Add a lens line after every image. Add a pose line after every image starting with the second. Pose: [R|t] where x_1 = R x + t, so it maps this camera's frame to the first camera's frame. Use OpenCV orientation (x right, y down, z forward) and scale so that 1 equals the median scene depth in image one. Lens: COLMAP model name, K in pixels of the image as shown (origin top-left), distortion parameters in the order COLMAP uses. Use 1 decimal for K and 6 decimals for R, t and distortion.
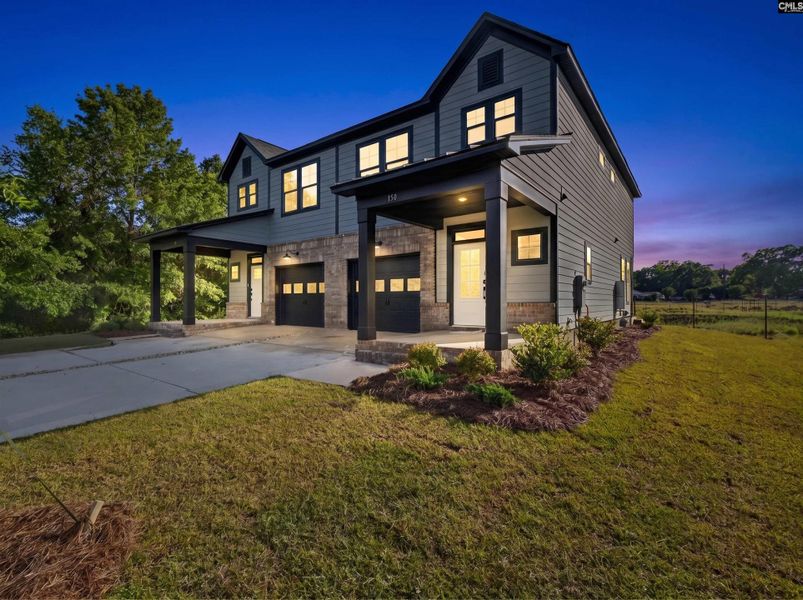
lens RADIAL K [[377.6, 0, 404.1], [0, 377.6, 304.8], [0, 0, 1]] dist [-0.002132, -0.000314]
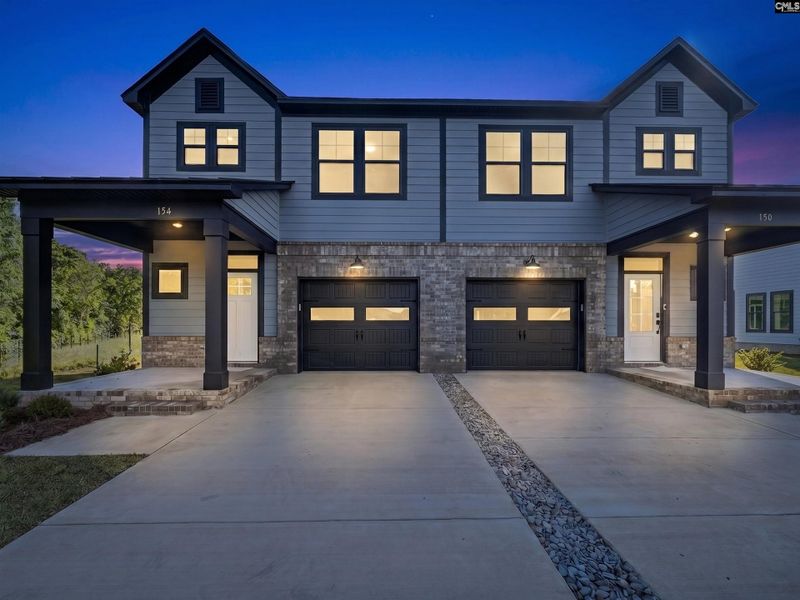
lens RADIAL K [[367.9, 0, 400.4], [0, 367.9, 339.4], [0, 0, 1]] dist [0.000502, -0.000116]
pose [[0.792124, -0.002760, 0.610354, -0.660099], [0.001646, 0.999996, 0.002385, -0.002437], [-0.610358, -0.000885, 0.792125, 0.491312]]
